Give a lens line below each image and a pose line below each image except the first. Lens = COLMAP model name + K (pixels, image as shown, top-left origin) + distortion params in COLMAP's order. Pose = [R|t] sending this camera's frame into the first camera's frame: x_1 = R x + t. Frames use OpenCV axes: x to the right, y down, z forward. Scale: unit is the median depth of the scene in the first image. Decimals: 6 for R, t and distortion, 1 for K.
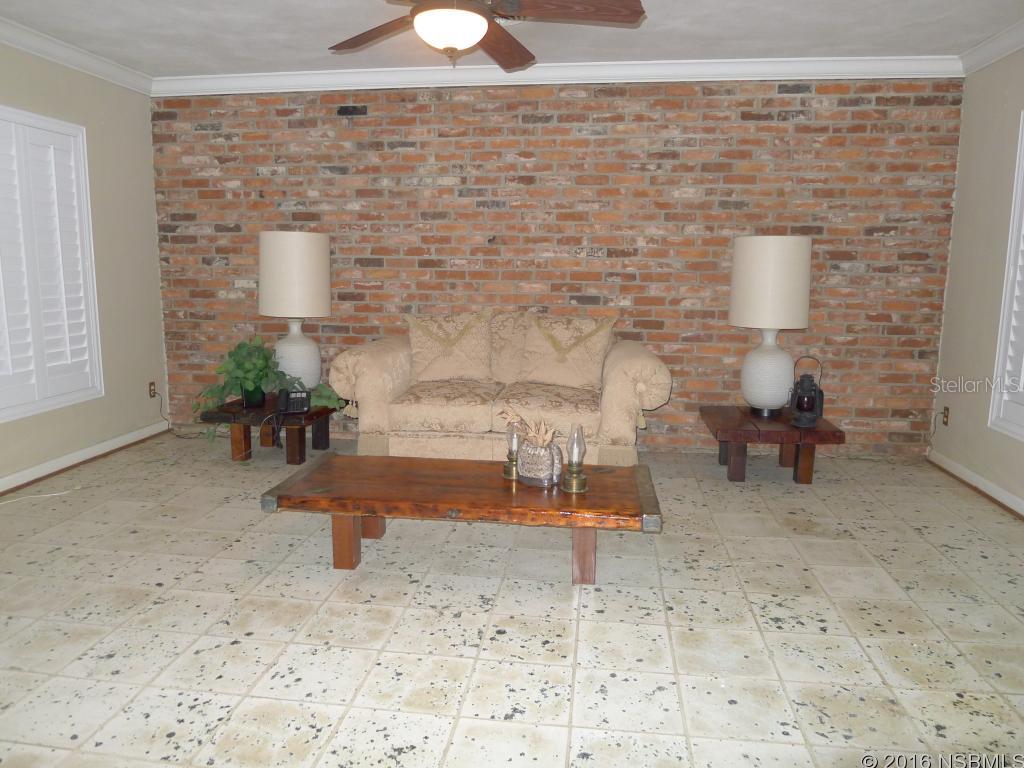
lens RADIAL K [[758.5, 0, 511.9], [0, 758.5, 382.6], [0, 0, 1]] dist [-0.009196, 0.002030]
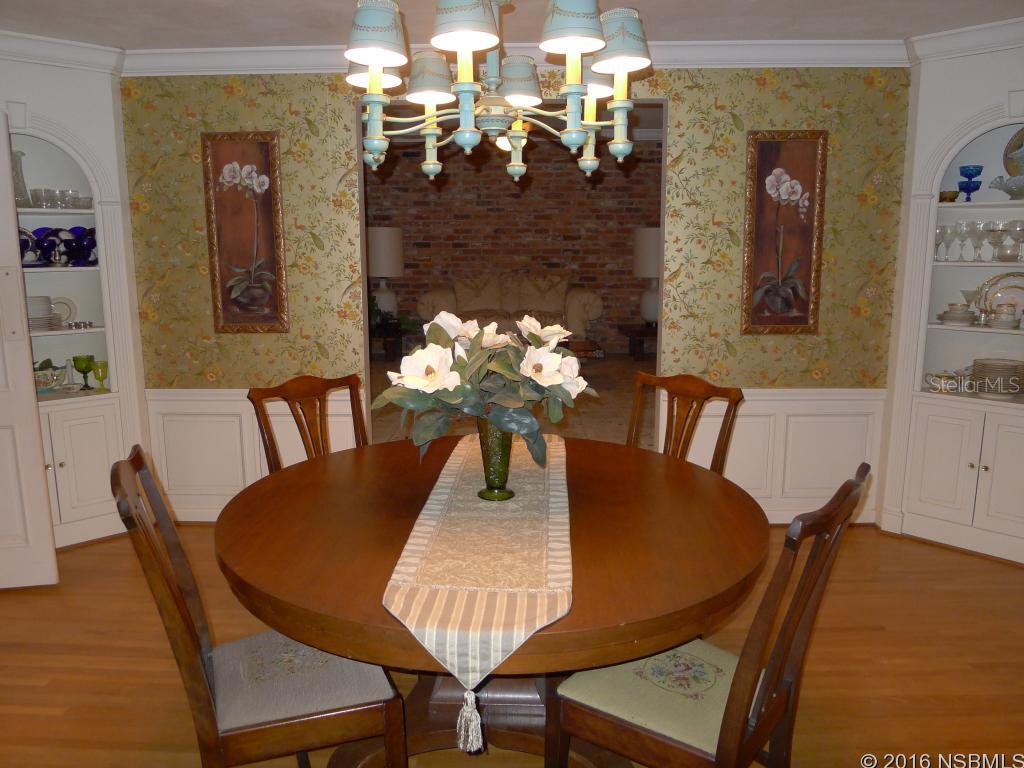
lens RADIAL K [[758.5, 0, 510.1], [0, 758.5, 384.2], [0, 0, 1]] dist [-0.009196, 0.002030]
pose [[0.994040, -0.029225, 0.105023, -0.187325], [0.027476, 0.999459, 0.018060, 0.128494], [-0.105494, -0.015067, 0.994306, -0.715191]]
